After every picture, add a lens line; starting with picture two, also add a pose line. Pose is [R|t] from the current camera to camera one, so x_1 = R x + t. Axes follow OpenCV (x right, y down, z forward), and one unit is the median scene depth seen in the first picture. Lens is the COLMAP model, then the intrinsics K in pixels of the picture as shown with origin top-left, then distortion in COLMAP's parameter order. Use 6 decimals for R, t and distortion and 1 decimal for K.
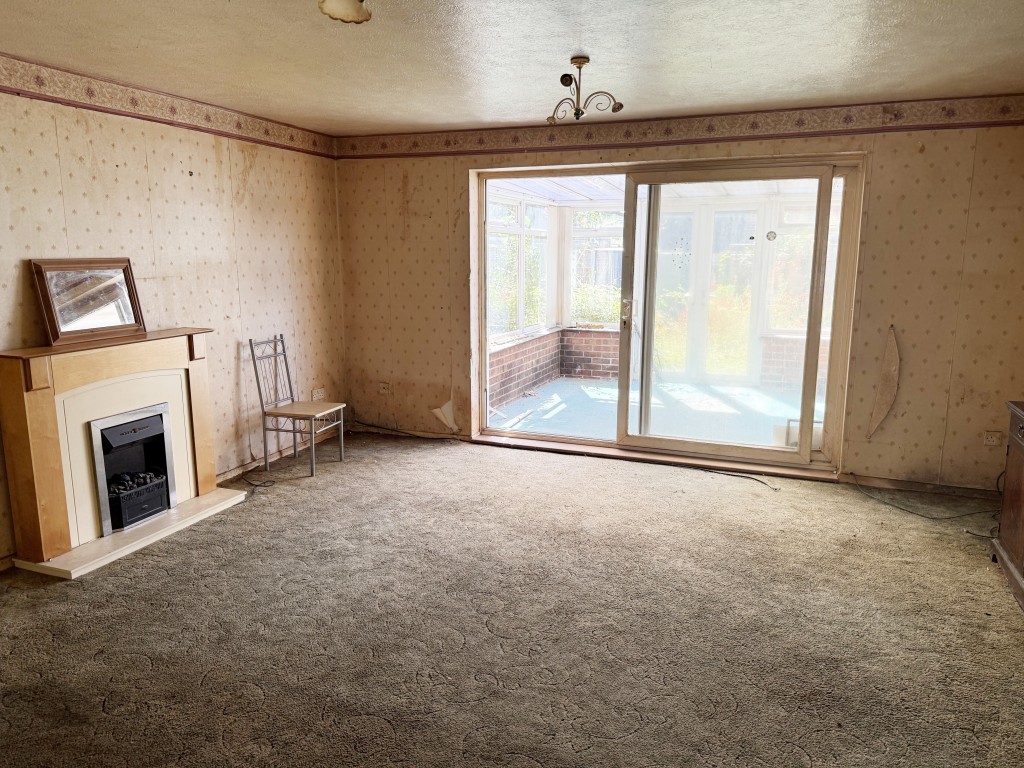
lens RADIAL K [[711.0, 0, 501.3], [0, 711.0, 380.0], [0, 0, 1]] dist [0.085187, -0.109310]
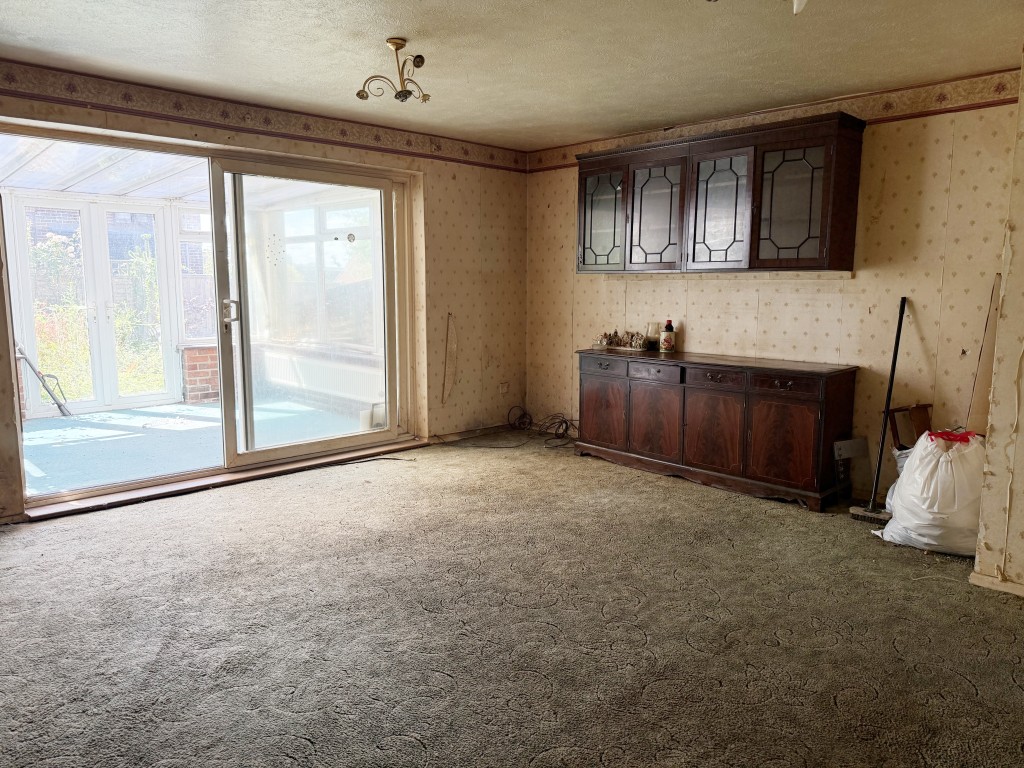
lens RADIAL K [[732.3, 0, 492.7], [0, 732.3, 382.5], [0, 0, 1]] dist [0.086069, -0.111105]
pose [[0.423961, -0.123823, 0.897176, -0.589714], [0.157440, 0.985604, 0.061629, -0.020447], [-0.891891, 0.115123, 0.437352, 0.364142]]
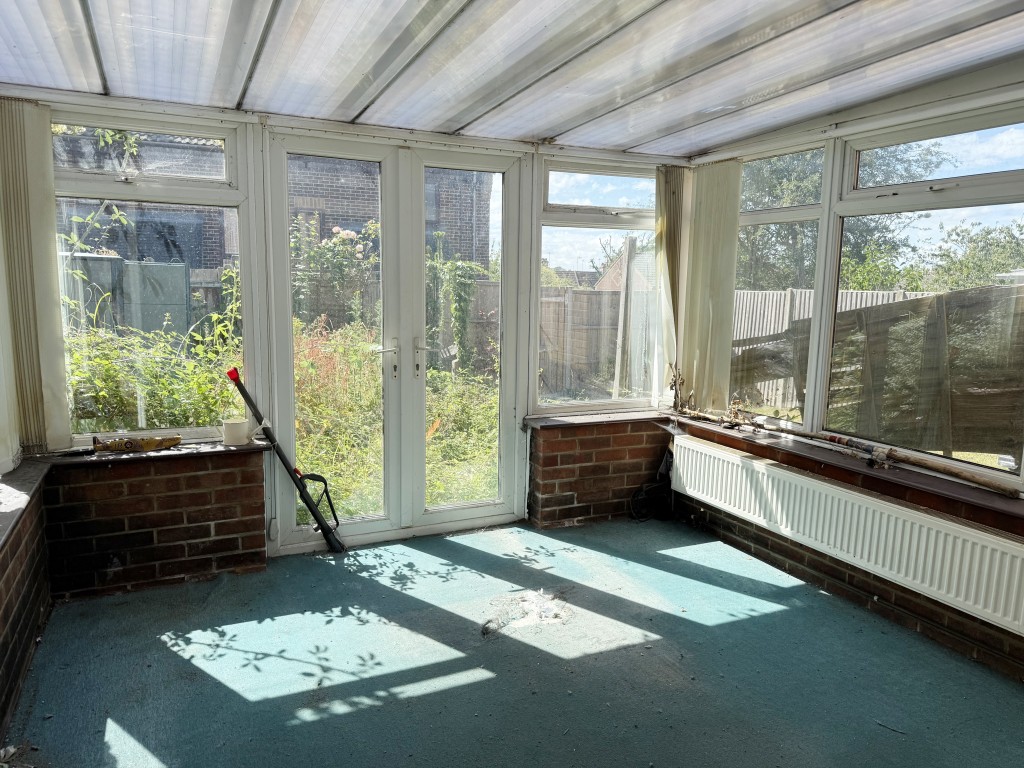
lens RADIAL K [[711.0, 0, 501.3], [0, 711.0, 380.0], [0, 0, 1]] dist [0.085187, -0.109310]
pose [[0.682465, -0.089242, 0.725450, -0.024661], [0.112610, 0.993506, 0.016279, -0.174725], [-0.722192, 0.070583, 0.688082, 1.141840]]
